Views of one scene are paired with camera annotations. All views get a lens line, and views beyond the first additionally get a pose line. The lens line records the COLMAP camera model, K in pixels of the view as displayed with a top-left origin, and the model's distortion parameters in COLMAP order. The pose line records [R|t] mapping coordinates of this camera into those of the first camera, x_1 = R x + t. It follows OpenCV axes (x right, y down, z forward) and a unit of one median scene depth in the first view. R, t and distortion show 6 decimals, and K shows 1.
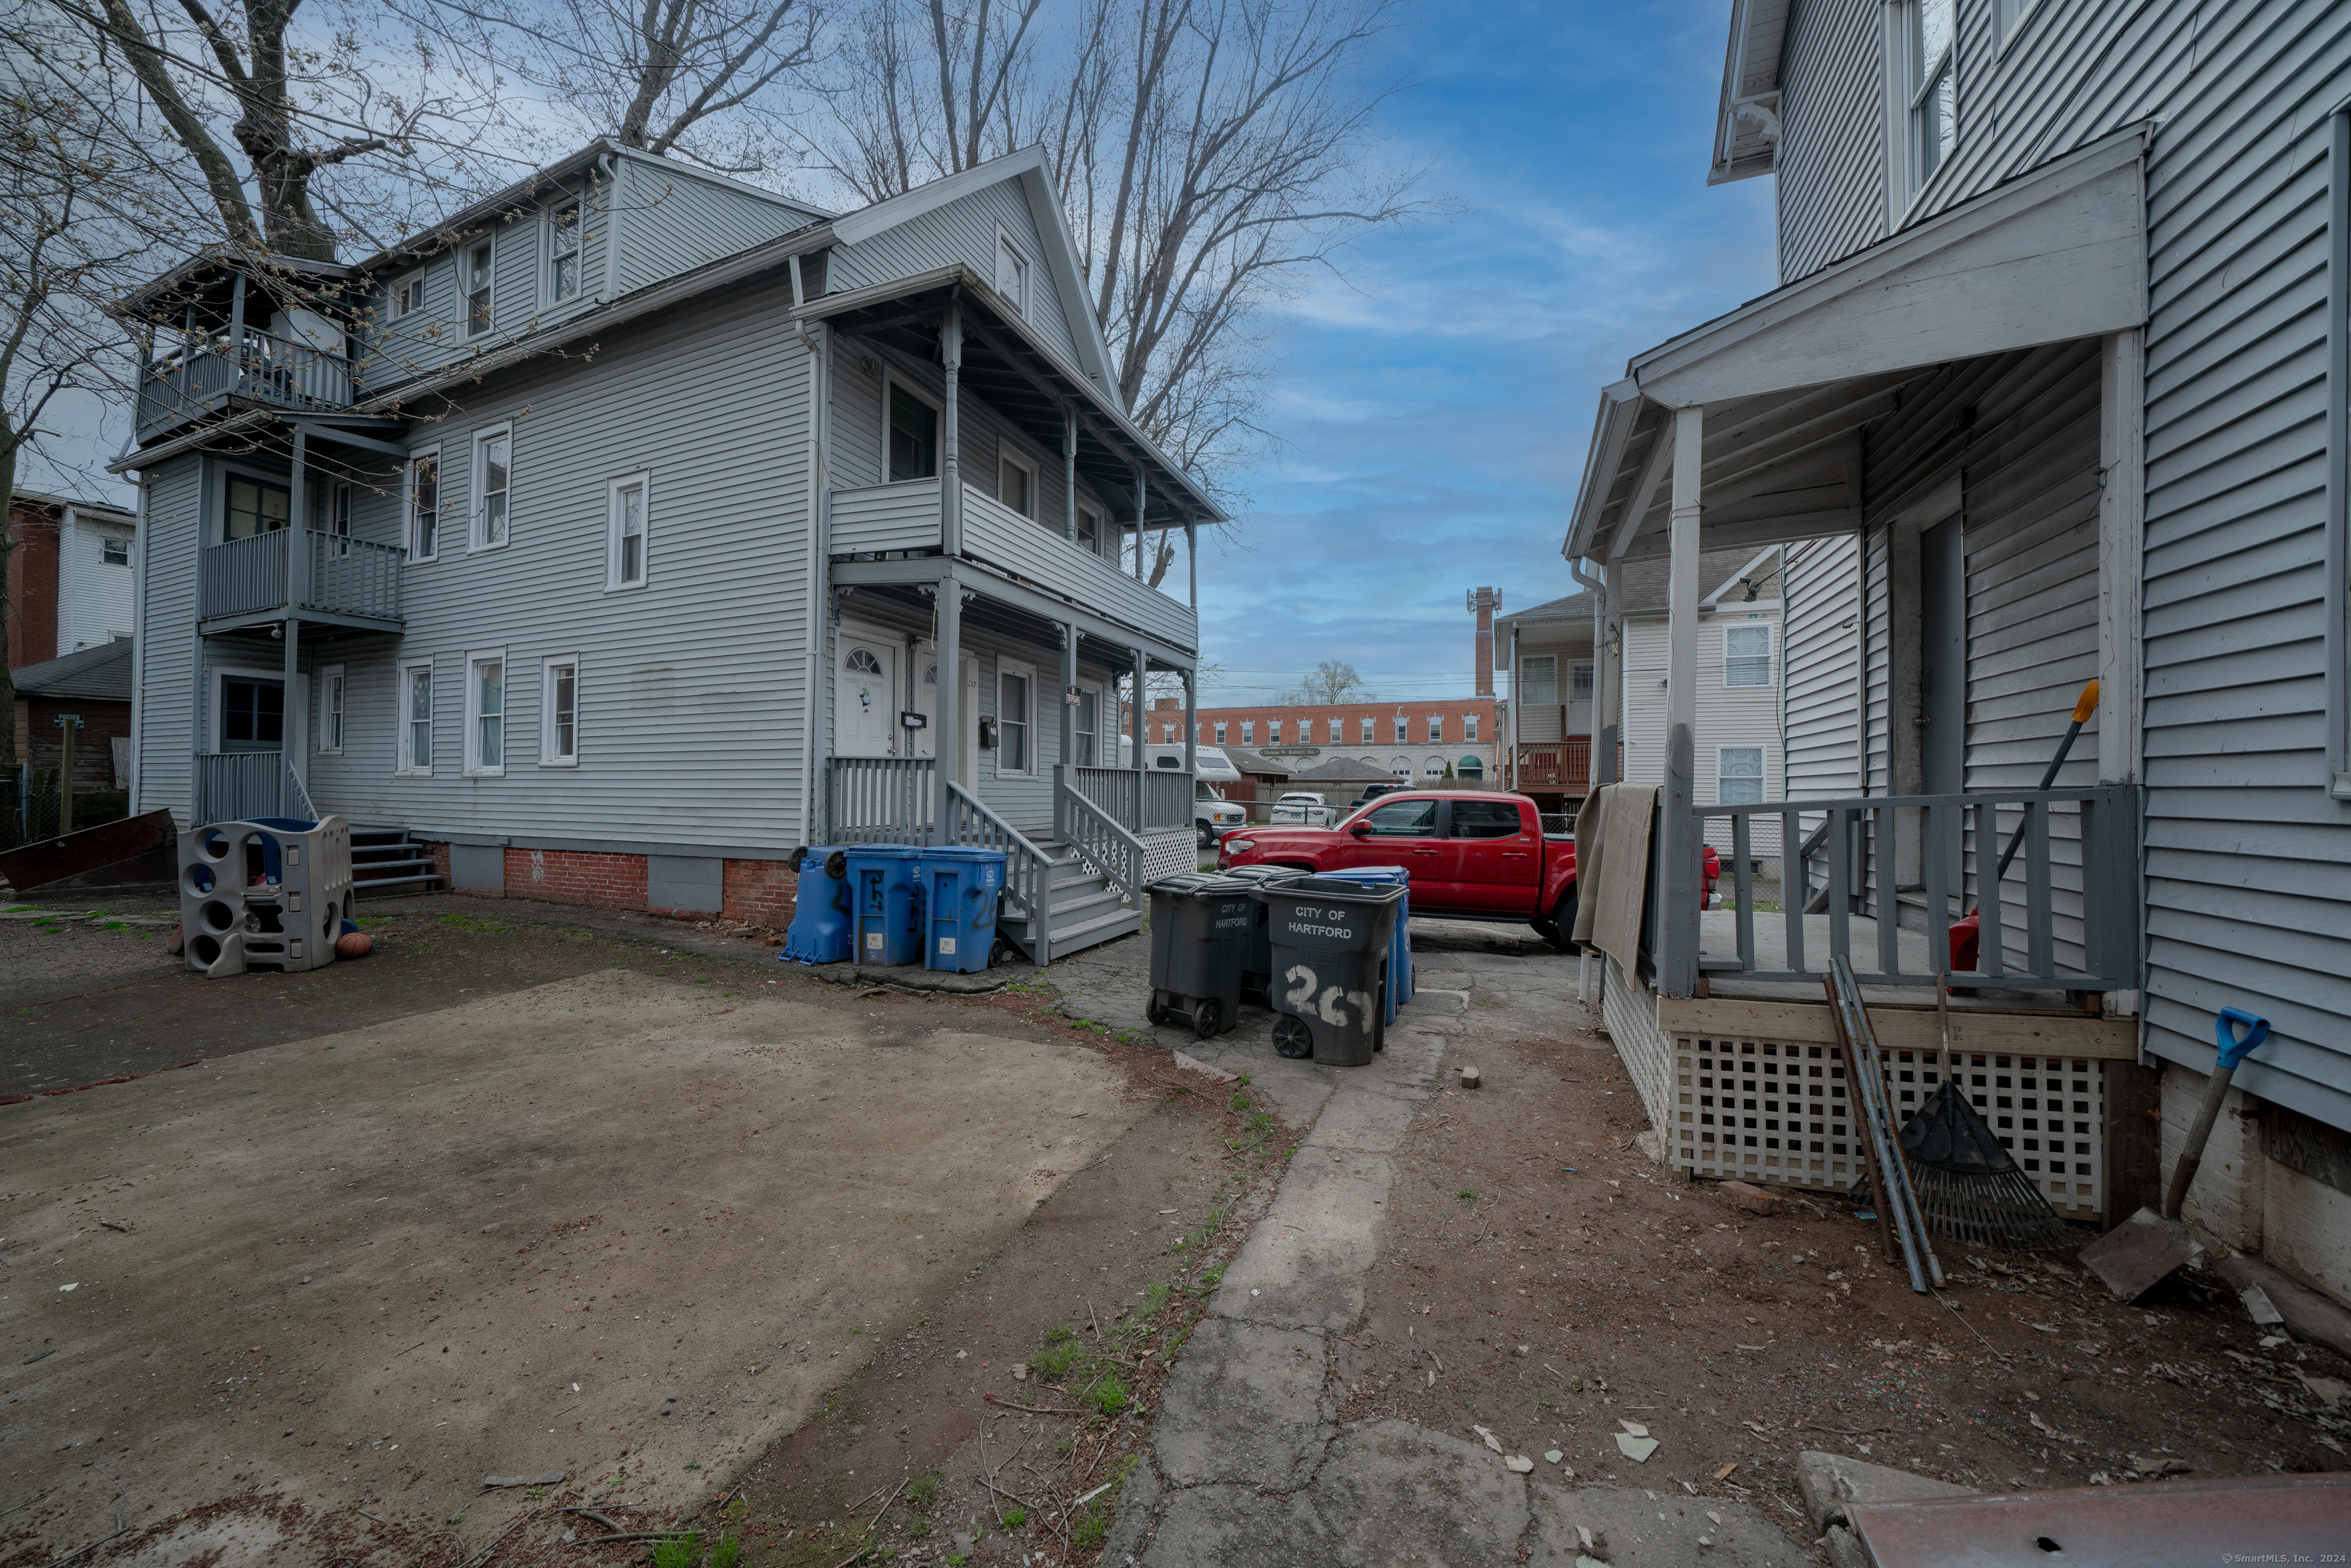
lens RADIAL K [[830.3, 0, 1160.6], [0, 830.3, 781.8], [0, 0, 1]] dist [-0.029504, 0.003622]
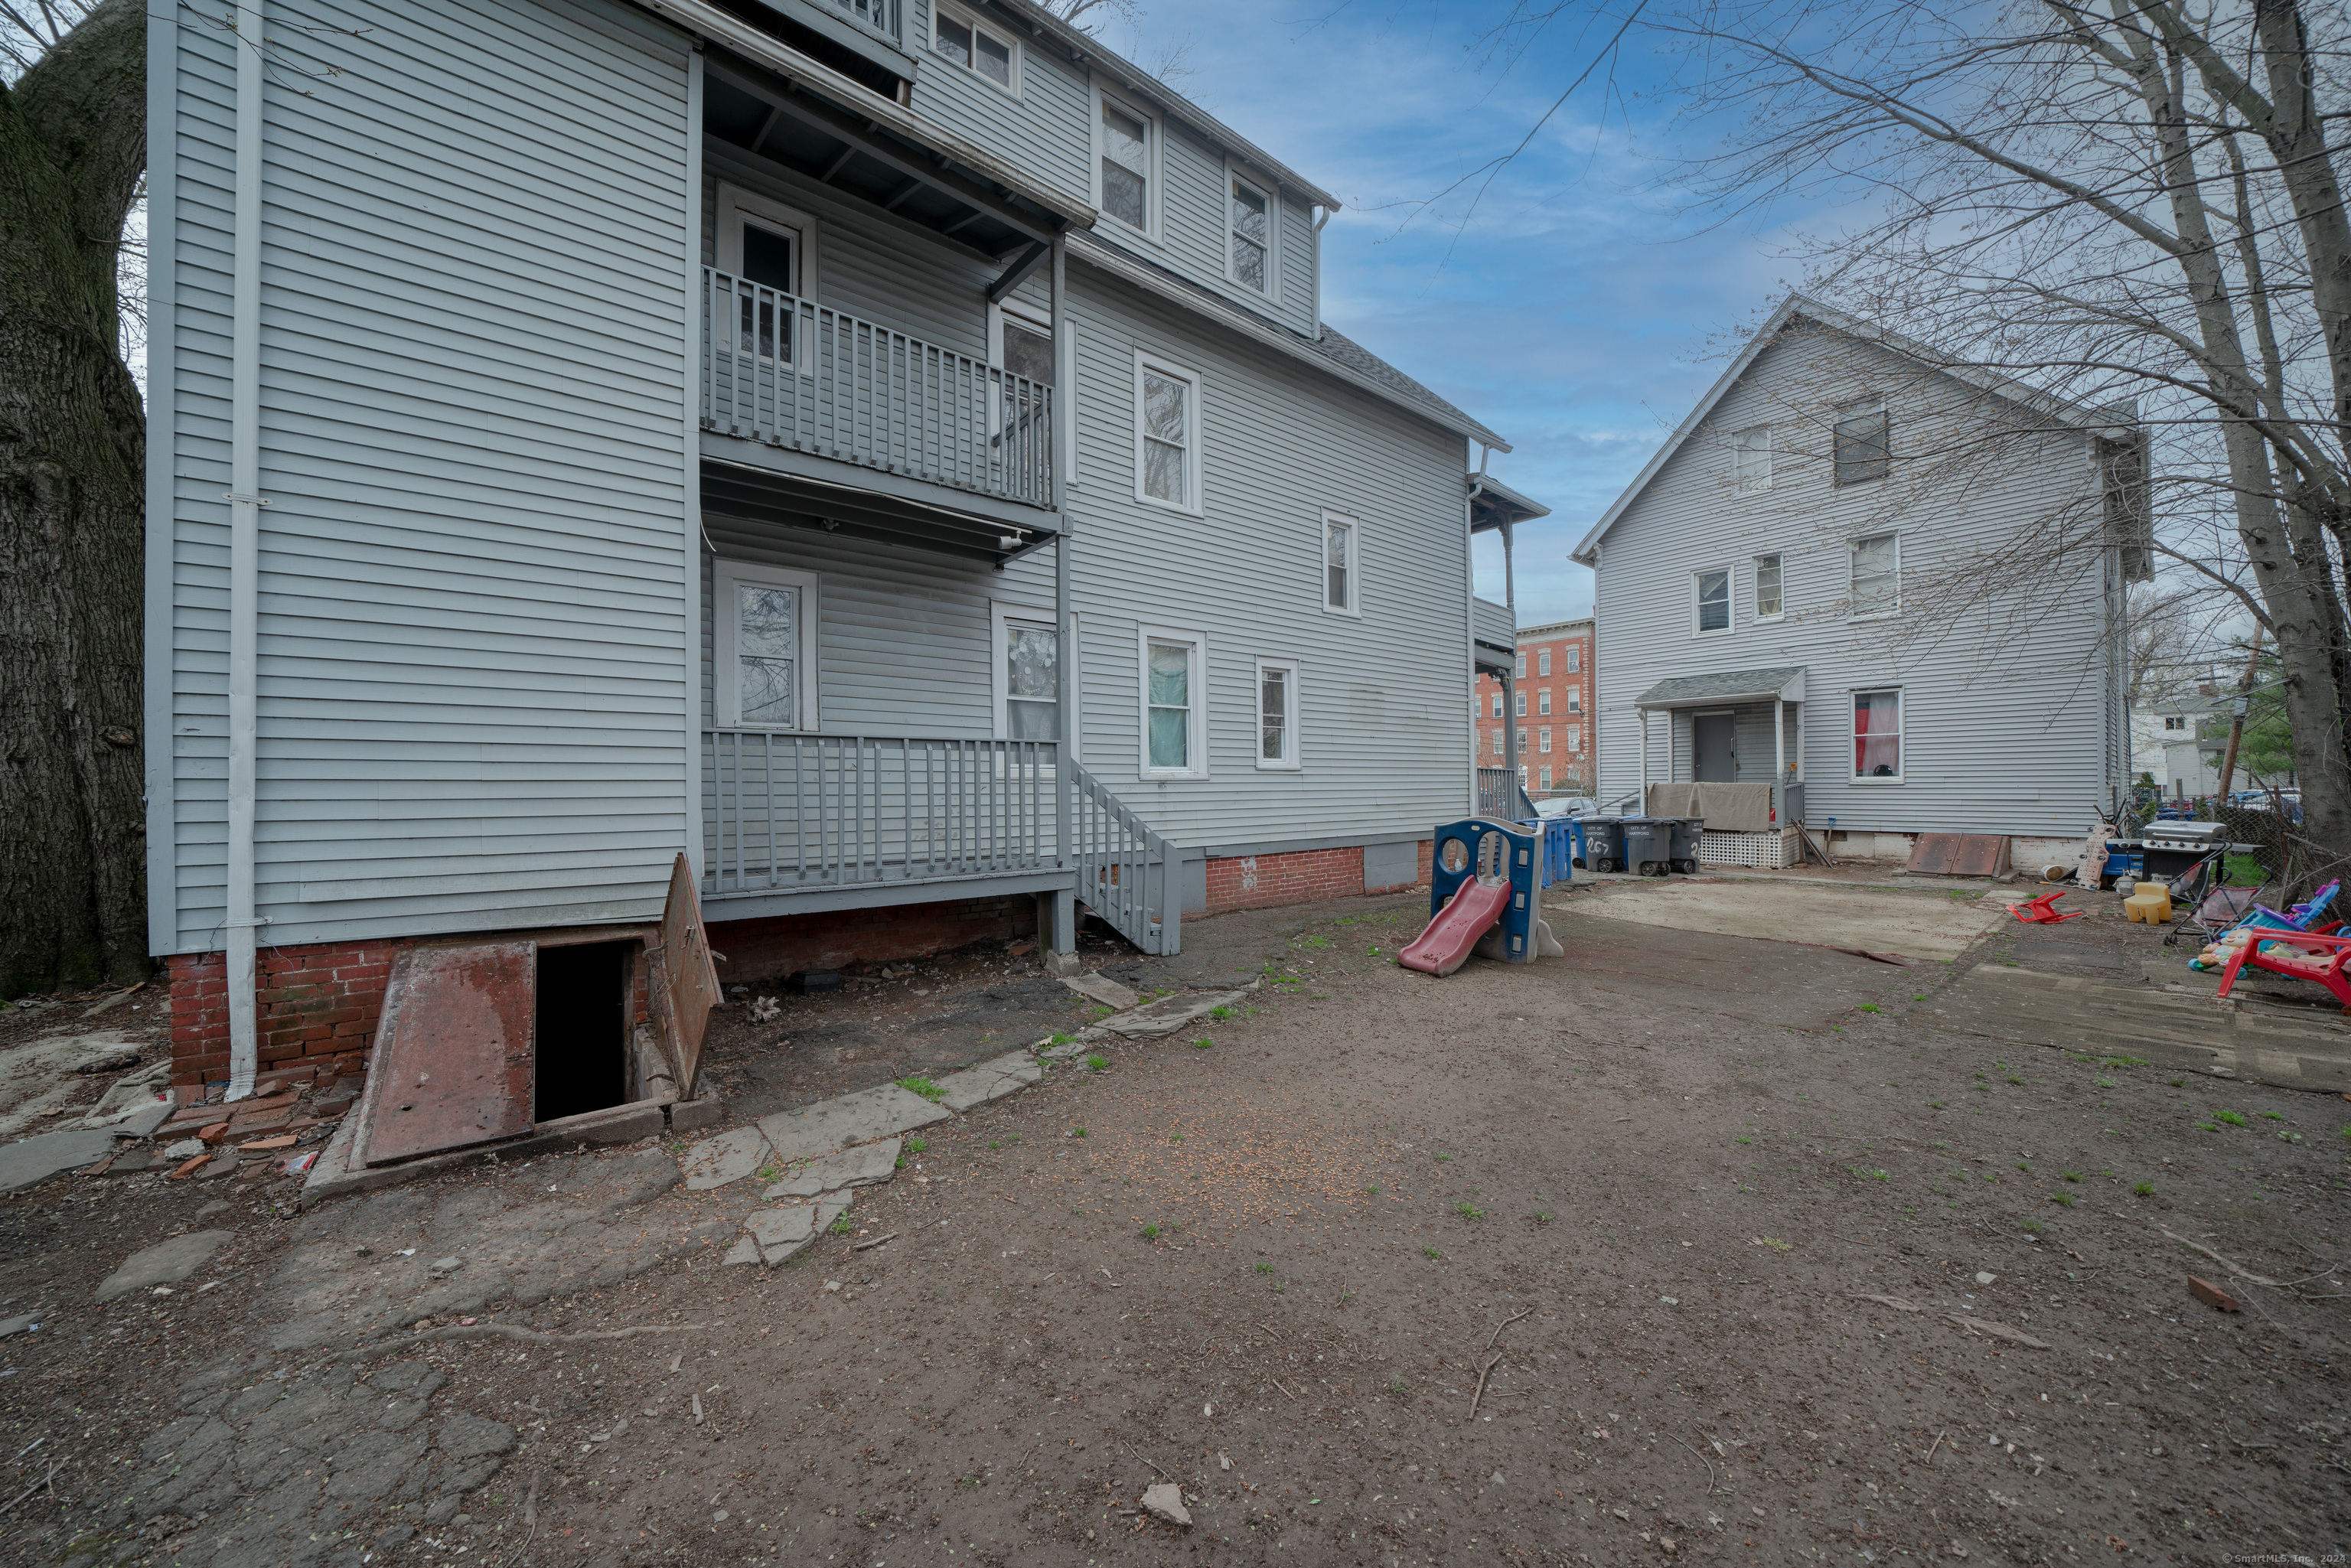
lens RADIAL K [[830.3, 0, 1160.6], [0, 830.3, 781.8], [0, 0, 1]] dist [-0.029504, 0.003622]
pose [[0.466318, -0.003999, 0.884608, -1.692791], [0.000334, 0.999991, 0.004345, -0.008212], [-0.884617, -0.001730, 0.466315, 0.651390]]
